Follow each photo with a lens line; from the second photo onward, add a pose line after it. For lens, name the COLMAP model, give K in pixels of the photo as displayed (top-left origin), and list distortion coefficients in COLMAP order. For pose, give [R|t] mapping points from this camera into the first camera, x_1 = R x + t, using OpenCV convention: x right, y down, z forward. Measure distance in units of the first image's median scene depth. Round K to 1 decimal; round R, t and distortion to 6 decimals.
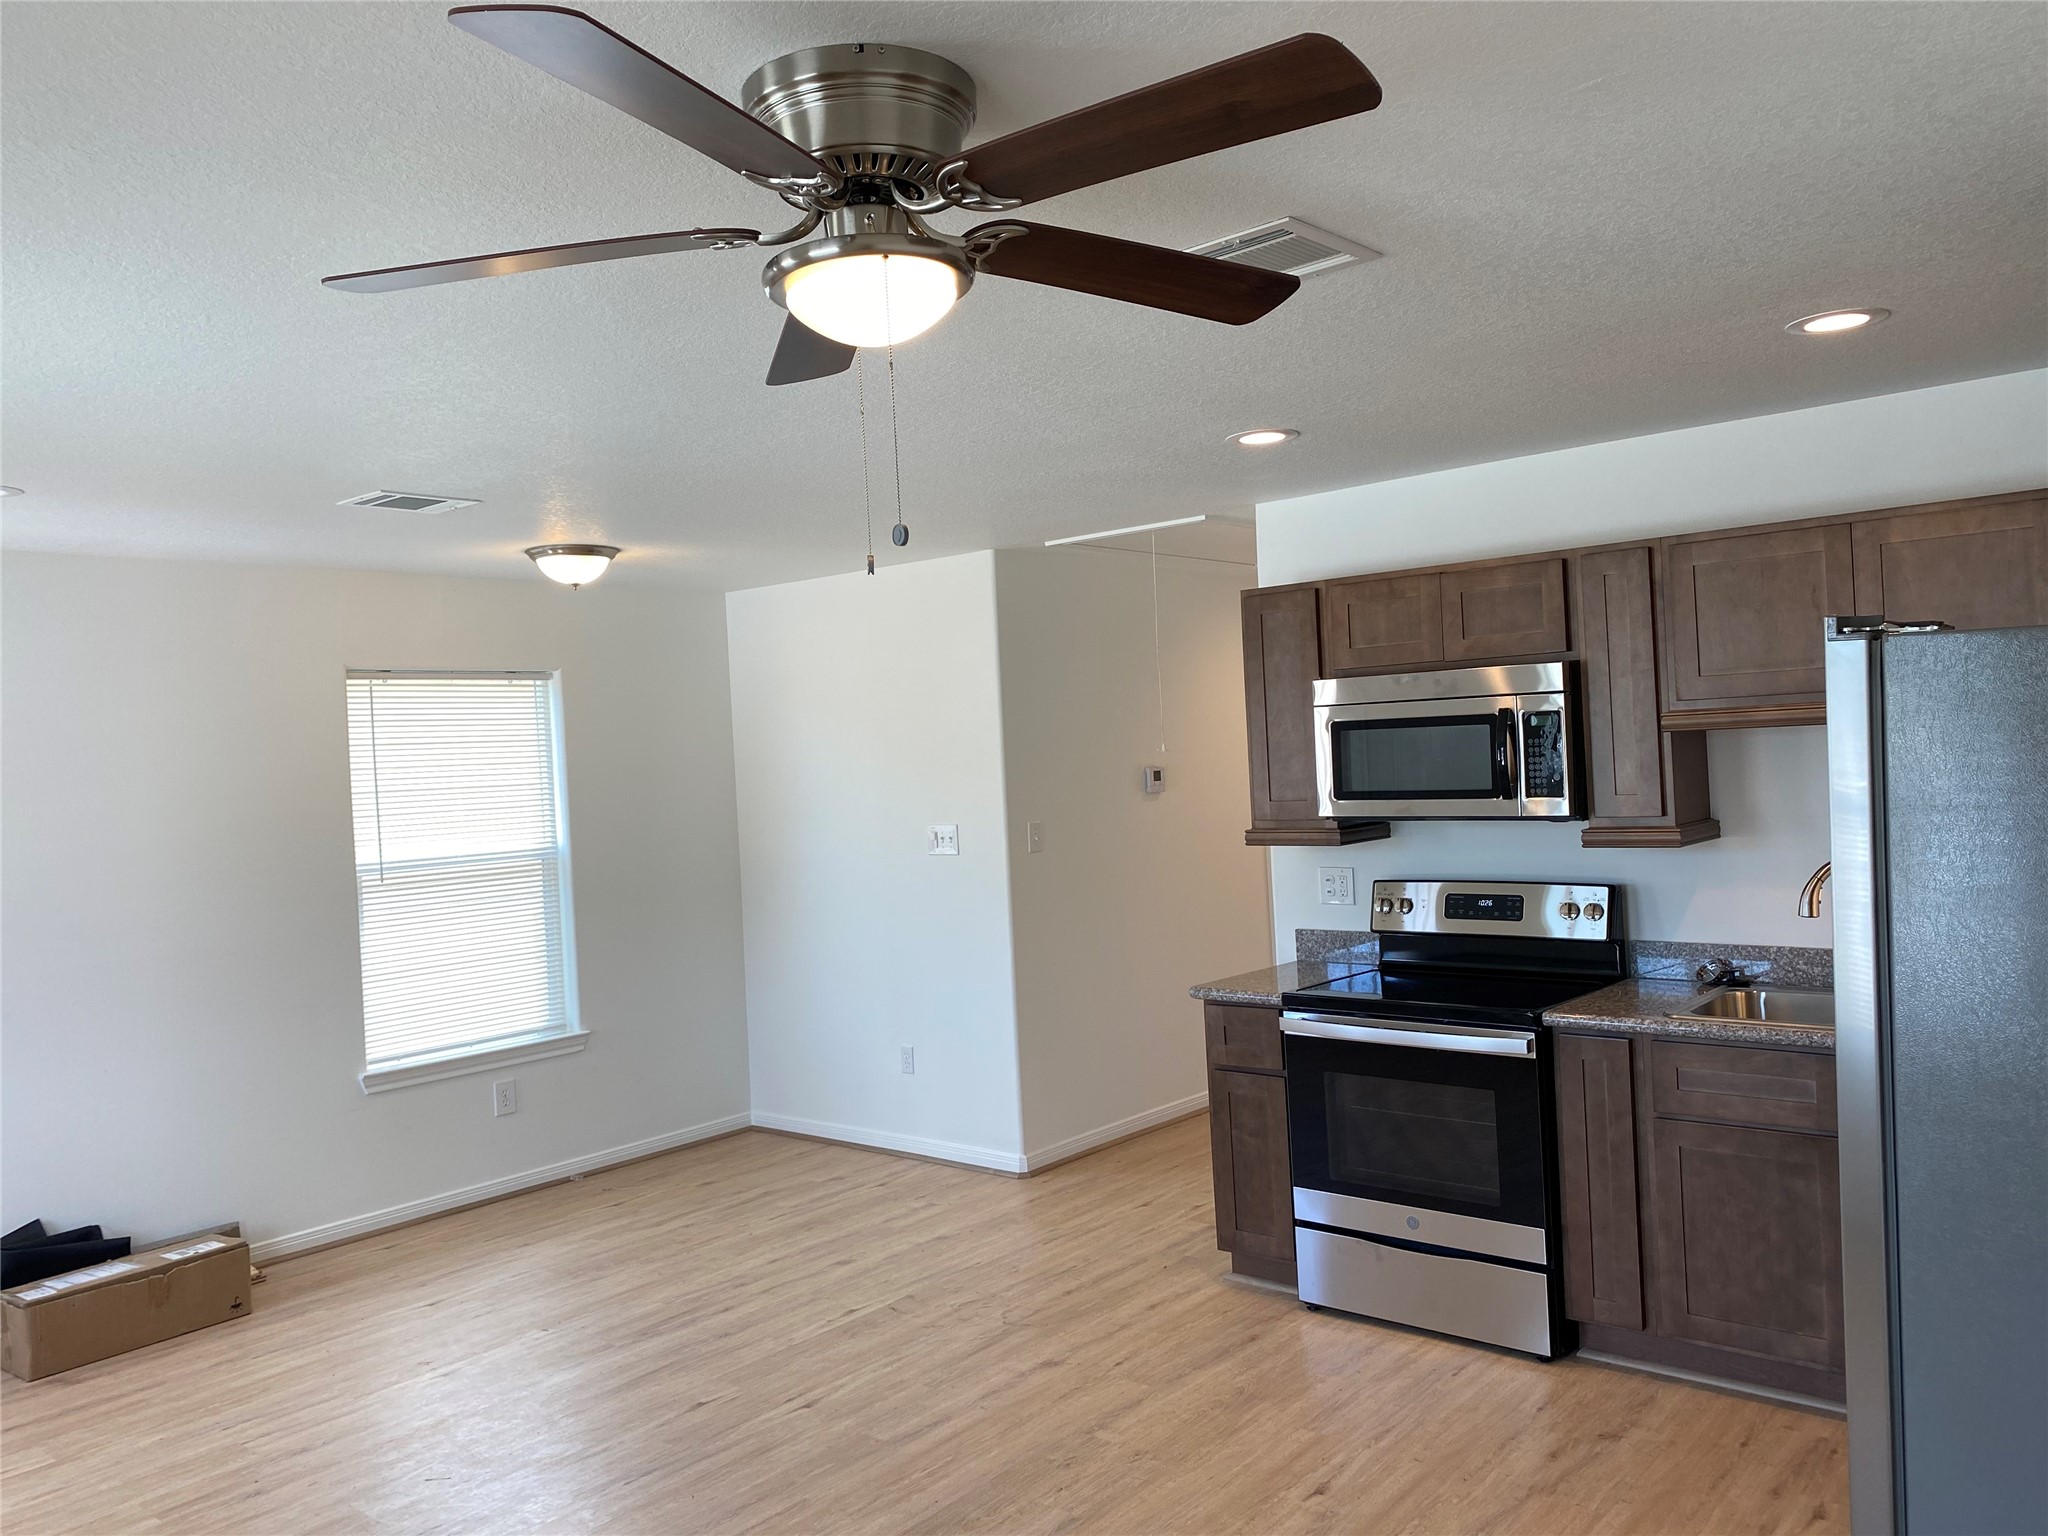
lens RADIAL K [[1555.1, 0, 1024.0], [0, 1555.1, 762.3], [0, 0, 1]] dist [0.026450, -0.015891]
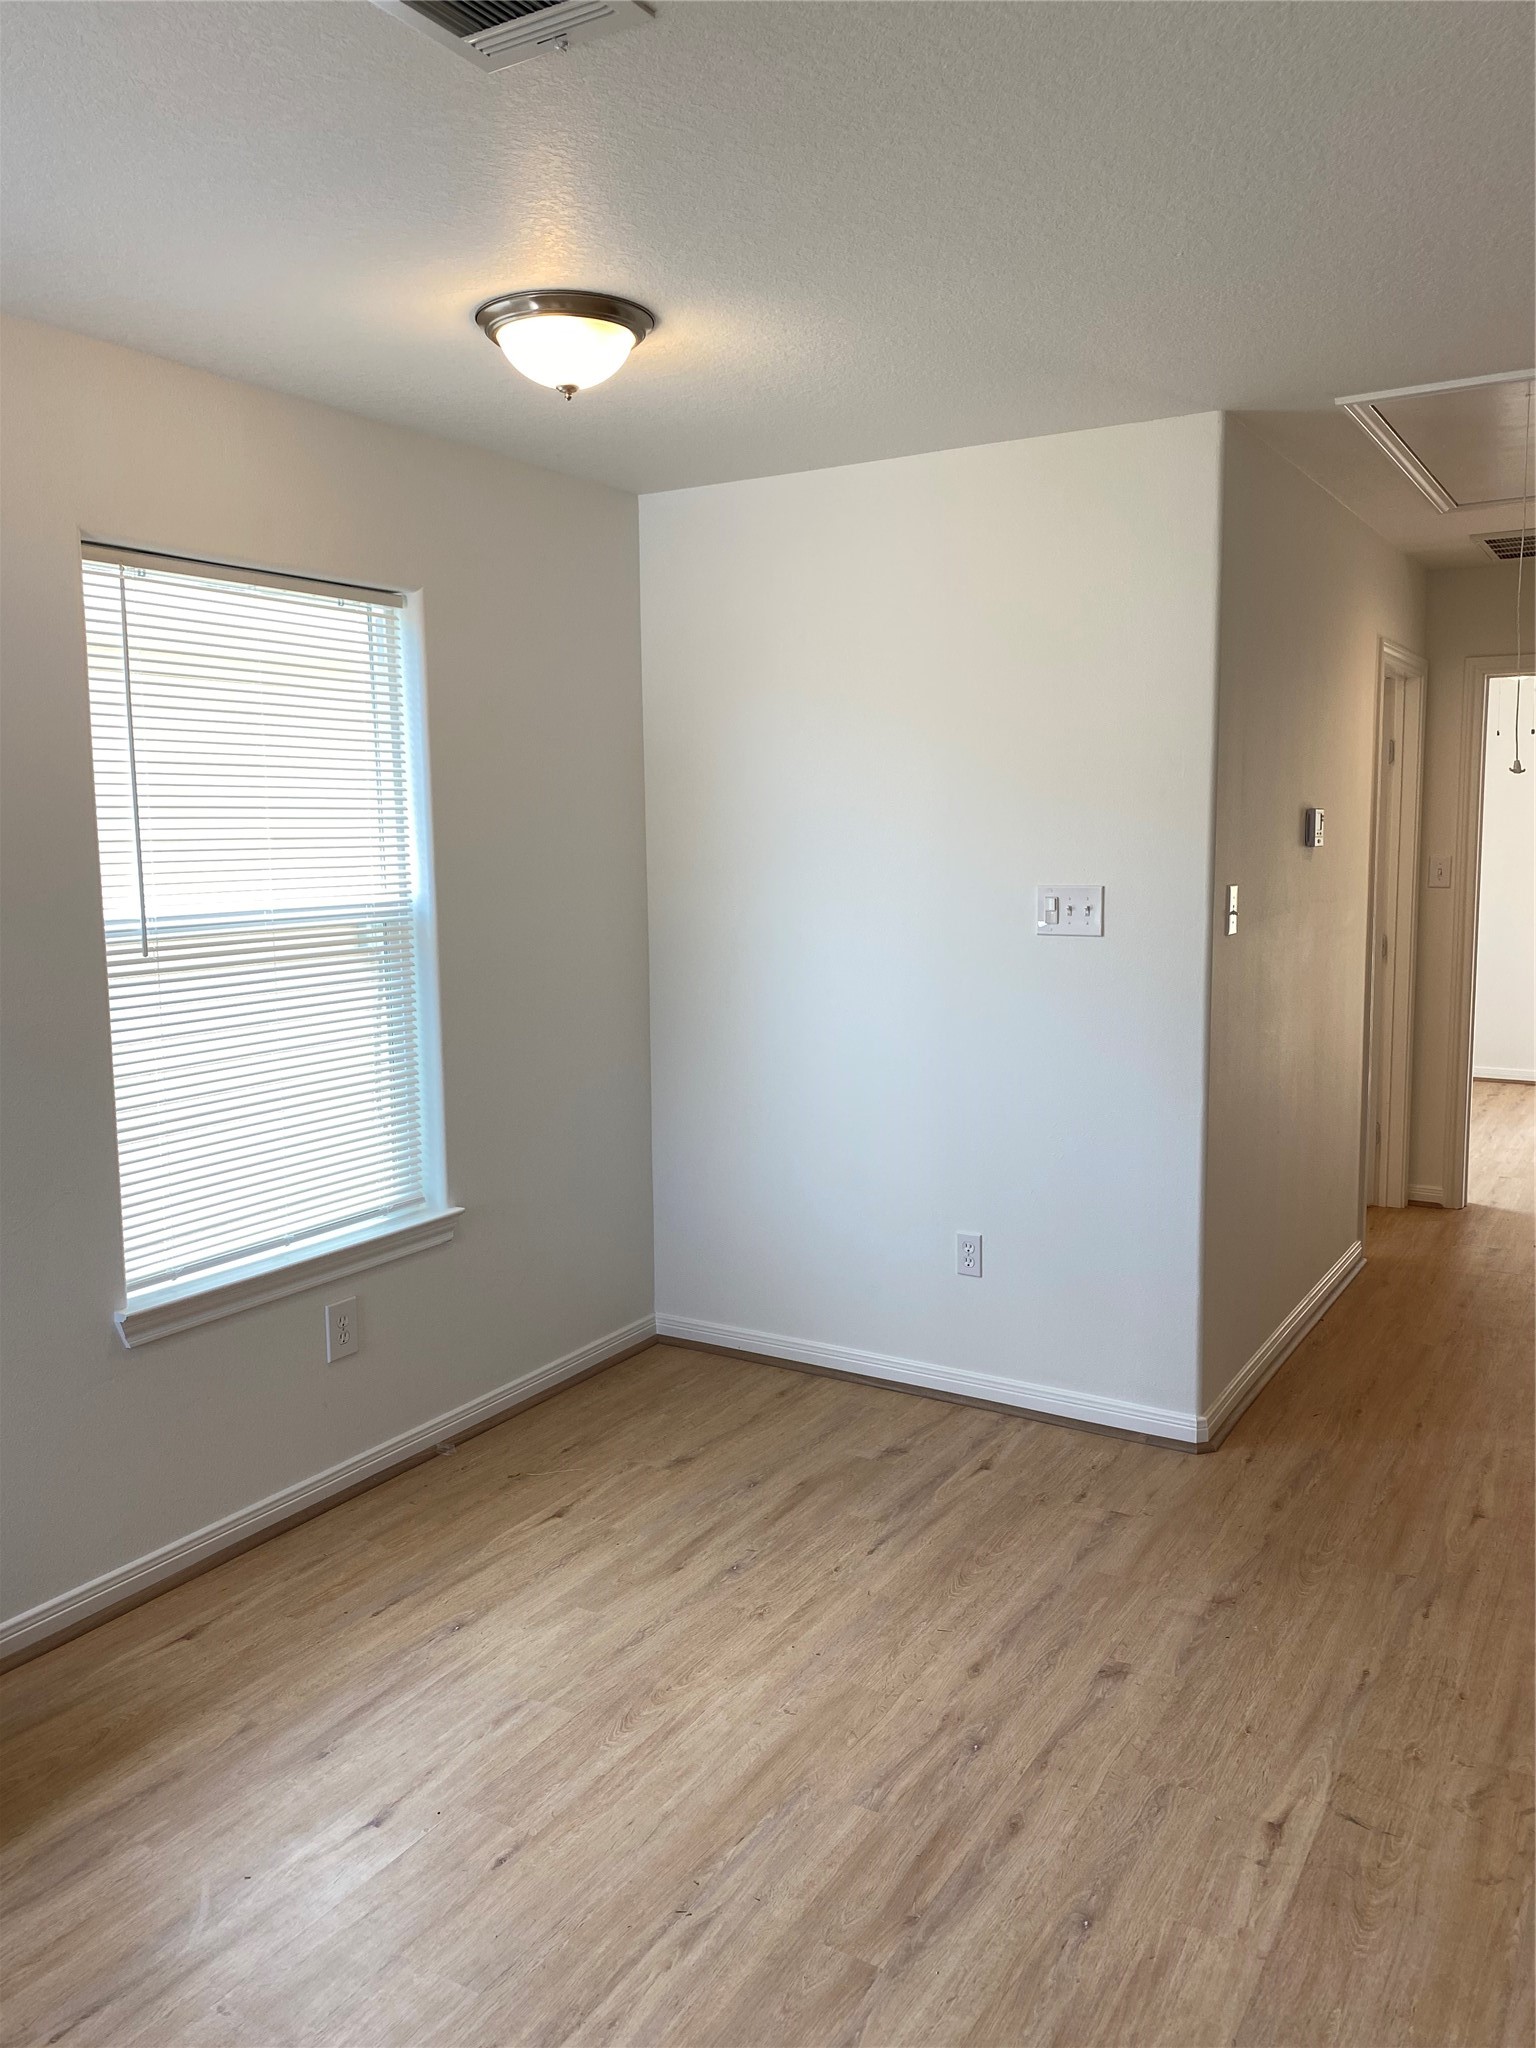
lens RADIAL K [[1555.1, 0, 754.9], [0, 1555.1, 1010.6], [0, 0, 1]] dist [0.026450, -0.015891]
pose [[0.987876, 0.018621, 0.154124, -0.284338], [-0.035047, 0.993901, 0.104555, 0.032202], [-0.151237, -0.108689, 0.982504, 0.438099]]
